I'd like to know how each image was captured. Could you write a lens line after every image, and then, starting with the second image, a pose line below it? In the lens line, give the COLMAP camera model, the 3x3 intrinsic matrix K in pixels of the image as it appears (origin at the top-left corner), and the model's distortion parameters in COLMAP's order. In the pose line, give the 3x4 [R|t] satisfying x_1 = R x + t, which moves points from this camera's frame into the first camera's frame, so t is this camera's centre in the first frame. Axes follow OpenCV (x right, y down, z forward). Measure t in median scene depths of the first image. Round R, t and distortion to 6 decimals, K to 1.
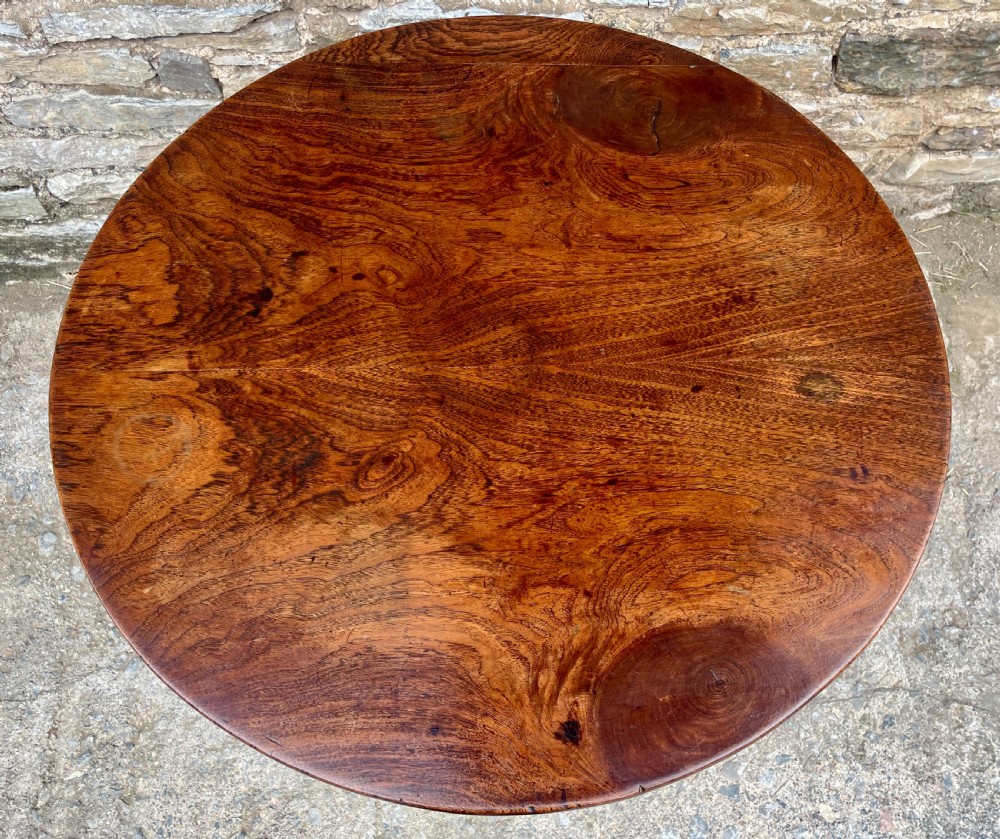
lens RADIAL K [[893.4, 0, 499.0], [0, 893.4, 443.0], [0, 0, 1]] dist [0.092040, -0.132491]
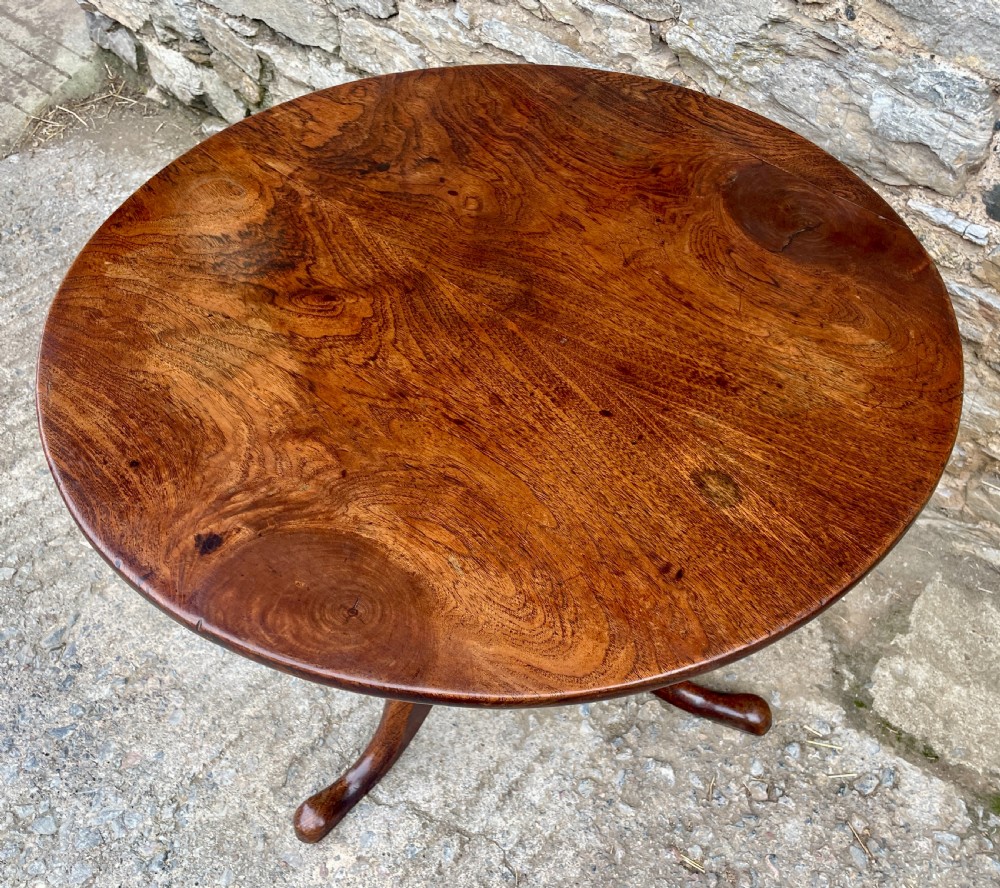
lens RADIAL K [[930.0, 0, 513.7], [0, 930.0, 434.0], [0, 0, 1]] dist [0.092997, -0.135645]
pose [[0.710106, 0.531330, -0.461993, 0.619251], [-0.646016, 0.752621, -0.127381, 0.138947], [0.280024, 0.388909, 0.877688, 0.169544]]
